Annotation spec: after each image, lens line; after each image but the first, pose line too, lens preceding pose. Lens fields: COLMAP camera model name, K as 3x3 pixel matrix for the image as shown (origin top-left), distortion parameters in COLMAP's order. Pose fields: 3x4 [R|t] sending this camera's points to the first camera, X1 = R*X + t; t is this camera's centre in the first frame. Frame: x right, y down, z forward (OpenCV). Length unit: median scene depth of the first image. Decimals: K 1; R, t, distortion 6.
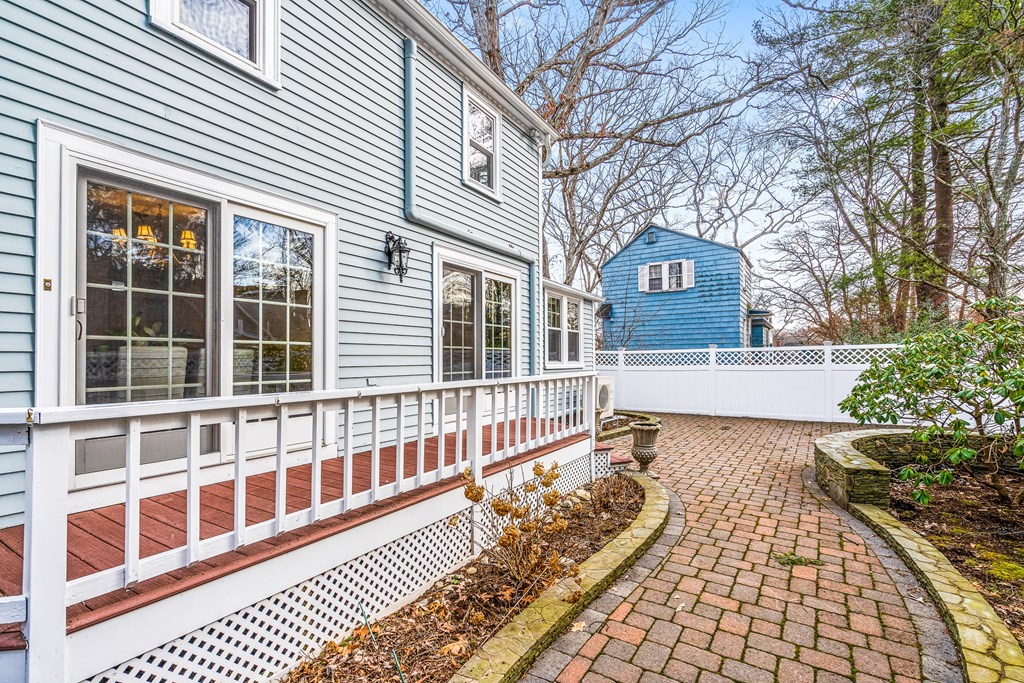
lens RADIAL K [[464.0, 0, 506.5], [0, 464.0, 338.0], [0, 0, 1]] dist [-0.004991, 0.000662]
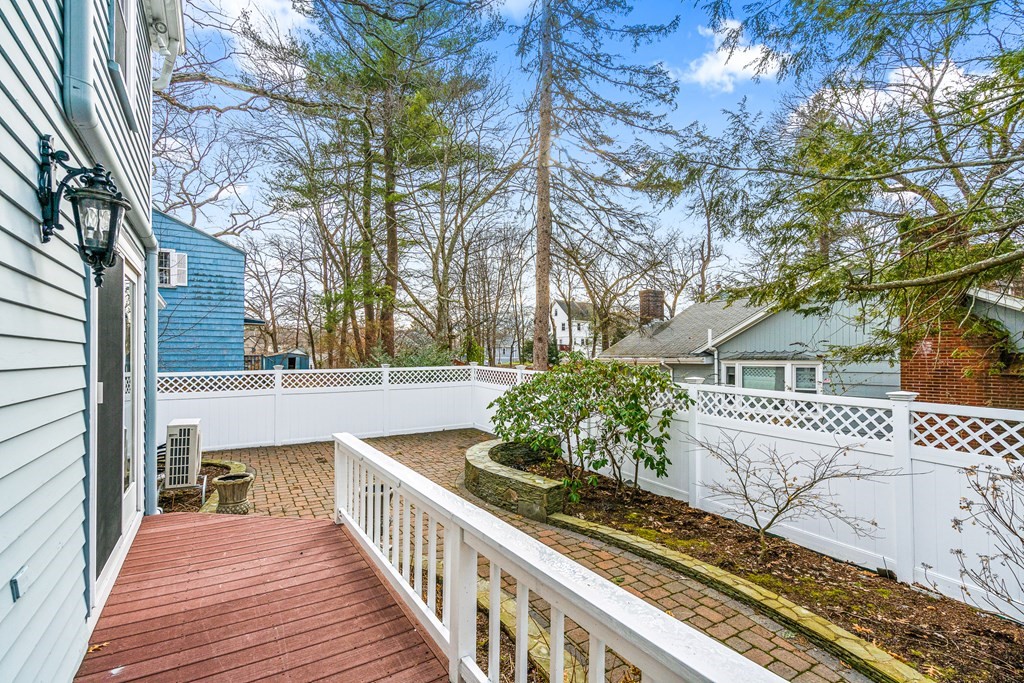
lens RADIAL K [[464.0, 0, 508.6], [0, 464.0, 341.2], [0, 0, 1]] dist [-0.004991, 0.000662]
pose [[0.429410, 0.038570, 0.902286, -0.096412], [-0.043740, 0.998803, -0.021879, -0.018051], [-0.902050, -0.030071, 0.430583, 0.120383]]
